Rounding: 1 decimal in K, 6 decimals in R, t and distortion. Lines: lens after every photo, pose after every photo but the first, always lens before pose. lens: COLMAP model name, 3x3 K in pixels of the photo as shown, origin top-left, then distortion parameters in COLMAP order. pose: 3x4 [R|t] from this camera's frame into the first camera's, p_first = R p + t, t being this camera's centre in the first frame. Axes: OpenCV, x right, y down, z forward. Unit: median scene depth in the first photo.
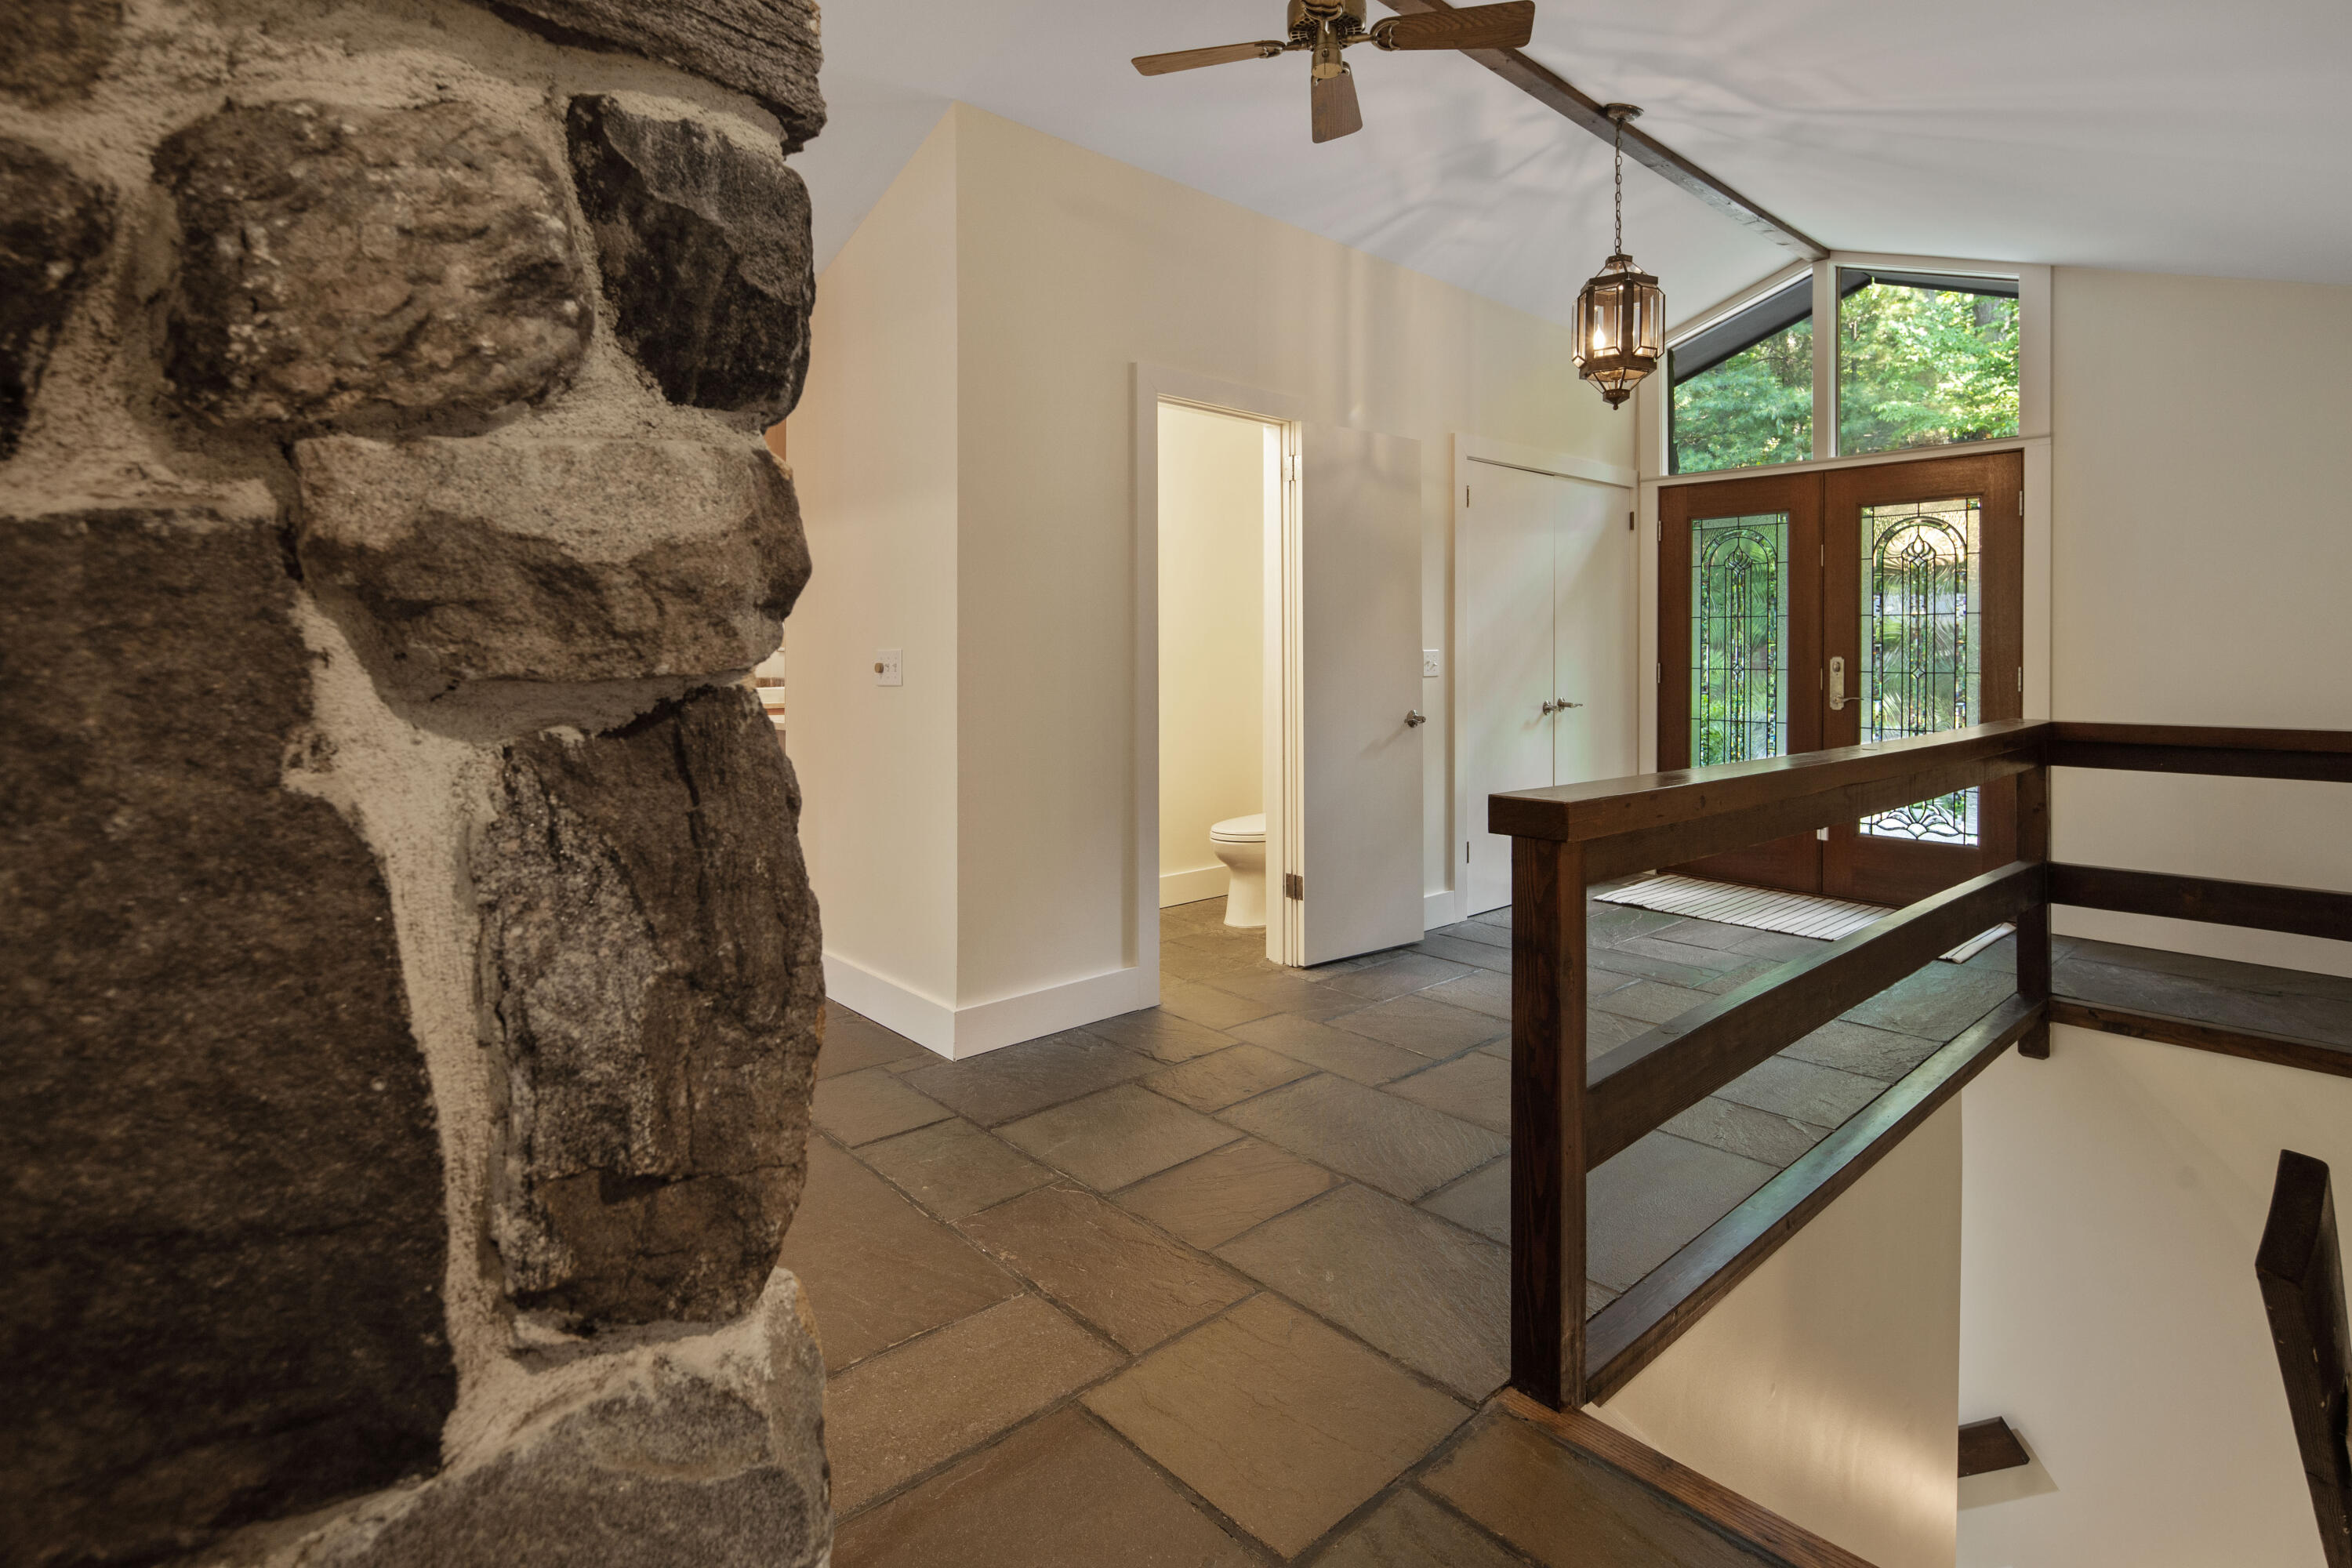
lens RADIAL K [[1154.5, 0, 1155.7], [0, 1154.5, 651.8], [0, 0, 1]] dist [0.002293, -0.005267]
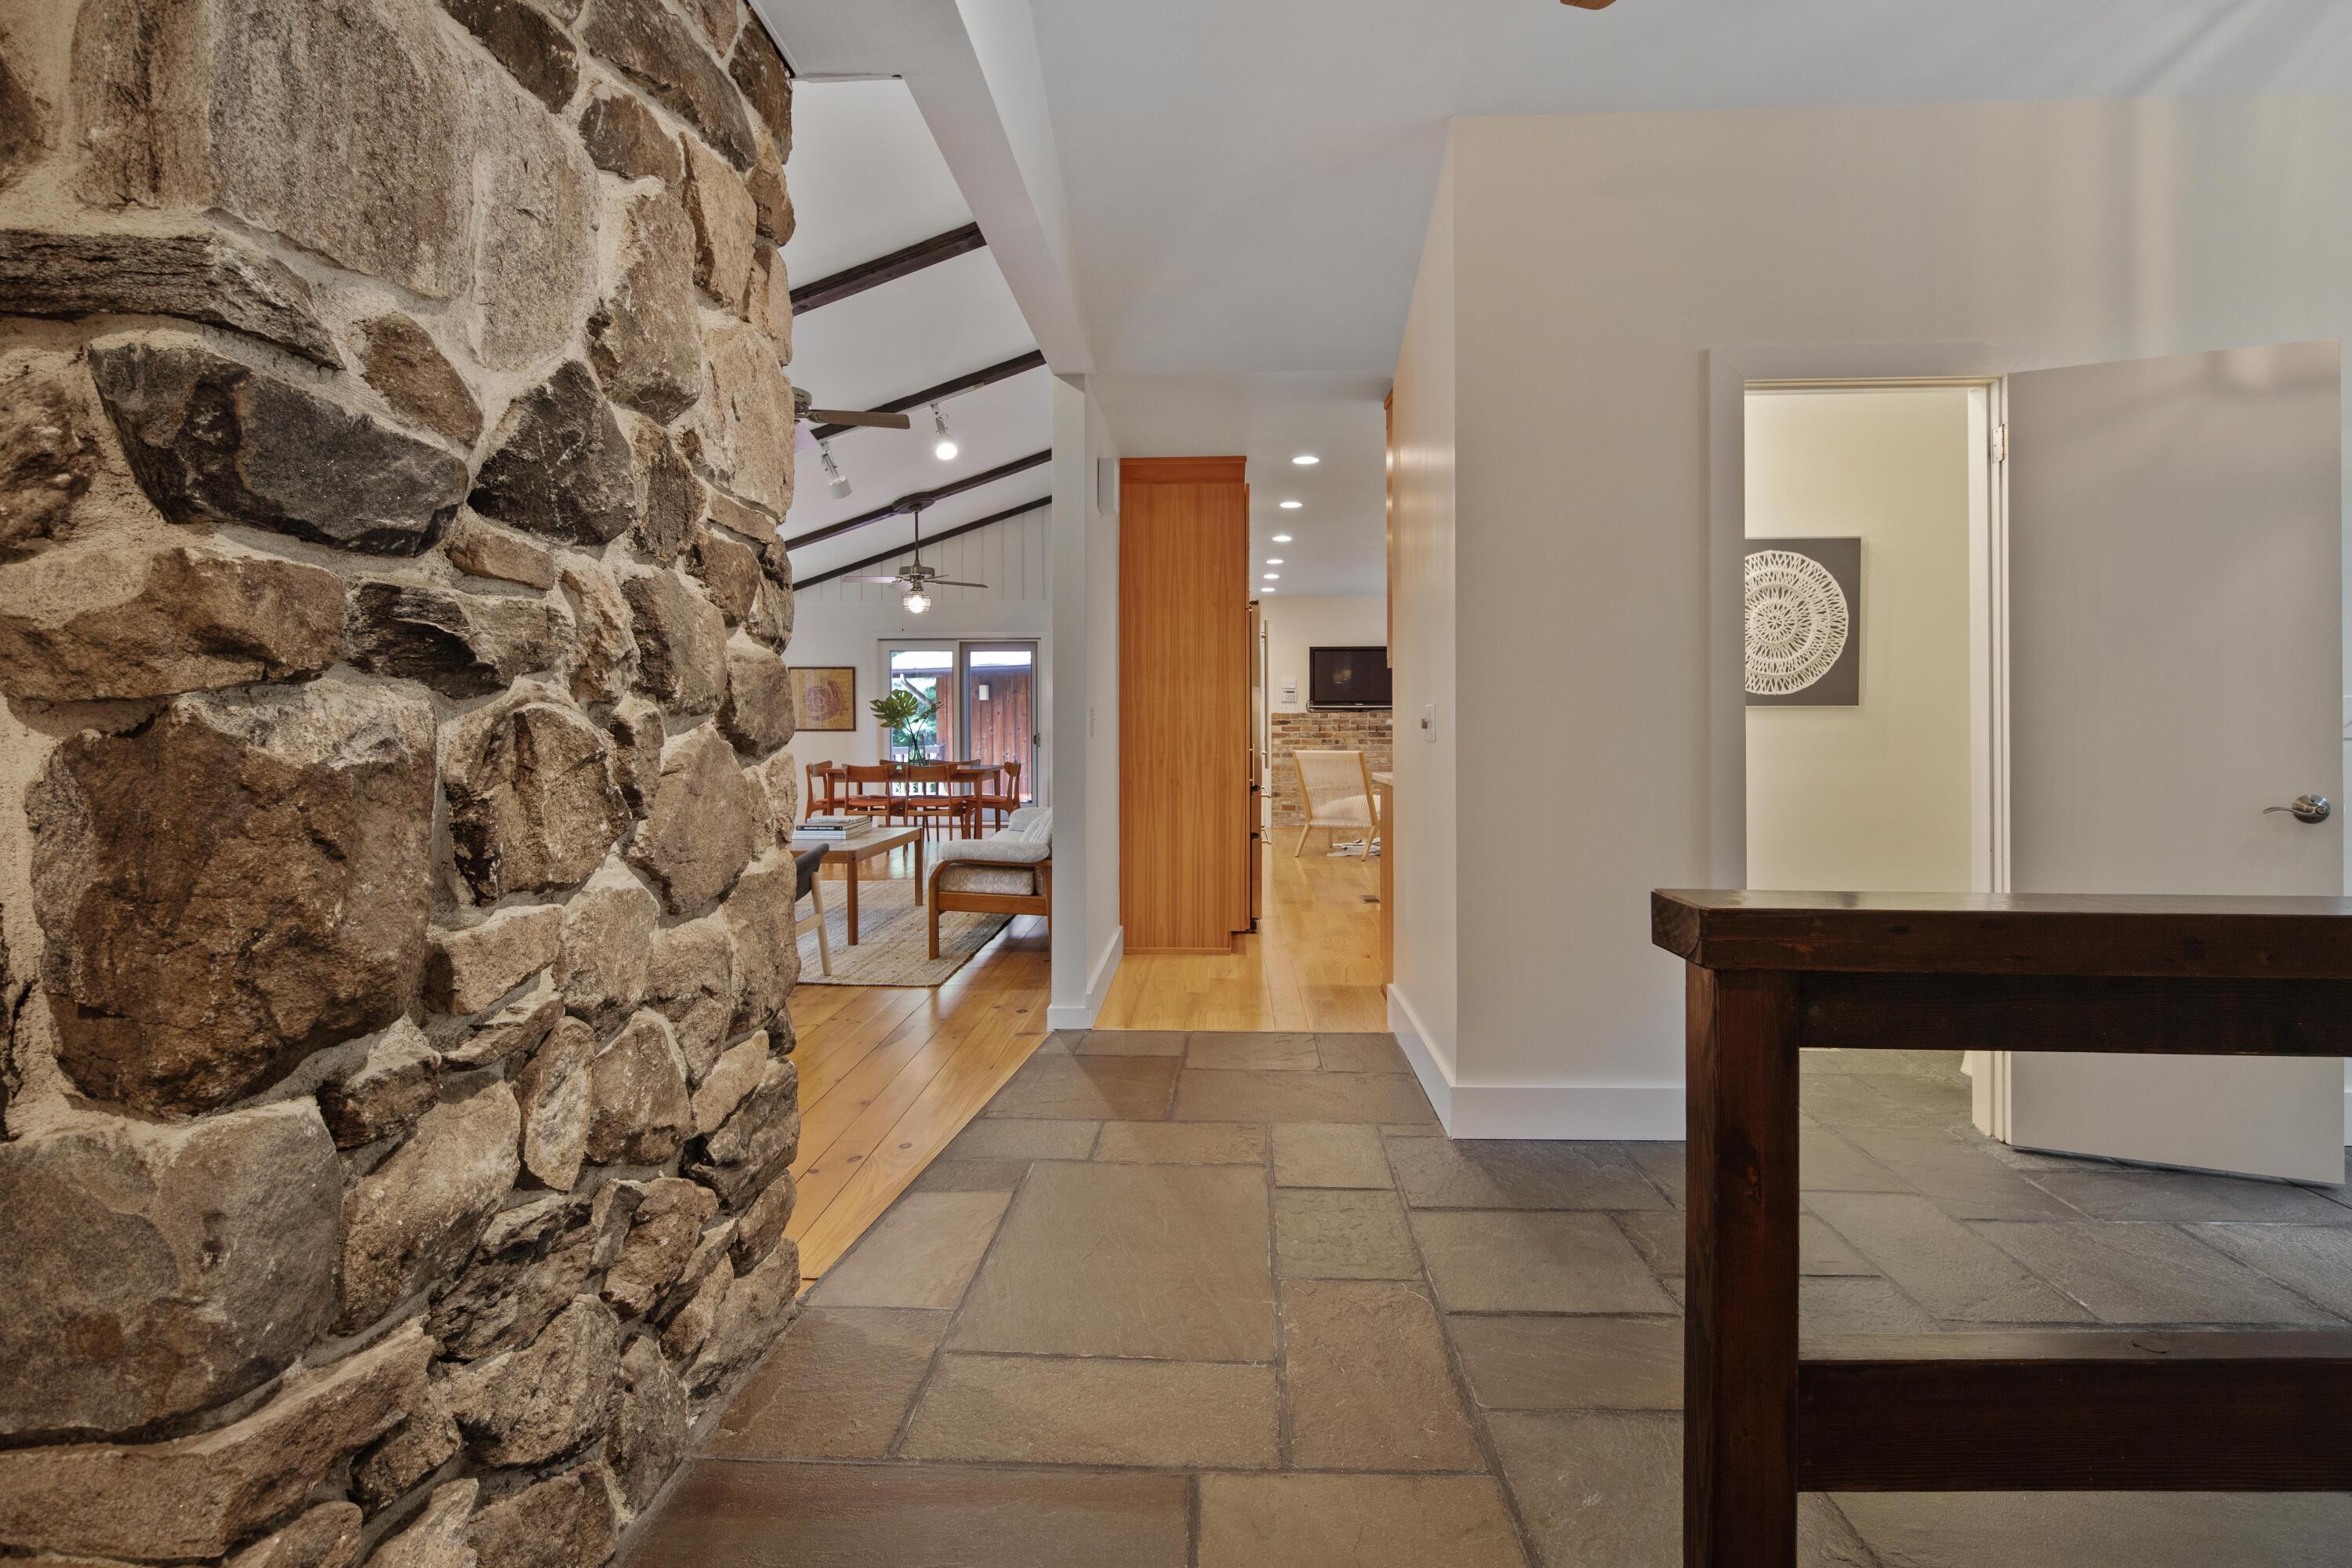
lens RADIAL K [[1154.5, 0, 1163.5], [0, 1154.5, 723.6], [0, 0, 1]] dist [0.002293, -0.005267]
pose [[0.712152, 0.002091, -0.702022, 1.740898], [0.003130, 0.999976, 0.006153, 0.051273], [0.702018, -0.006579, 0.712129, 0.895413]]
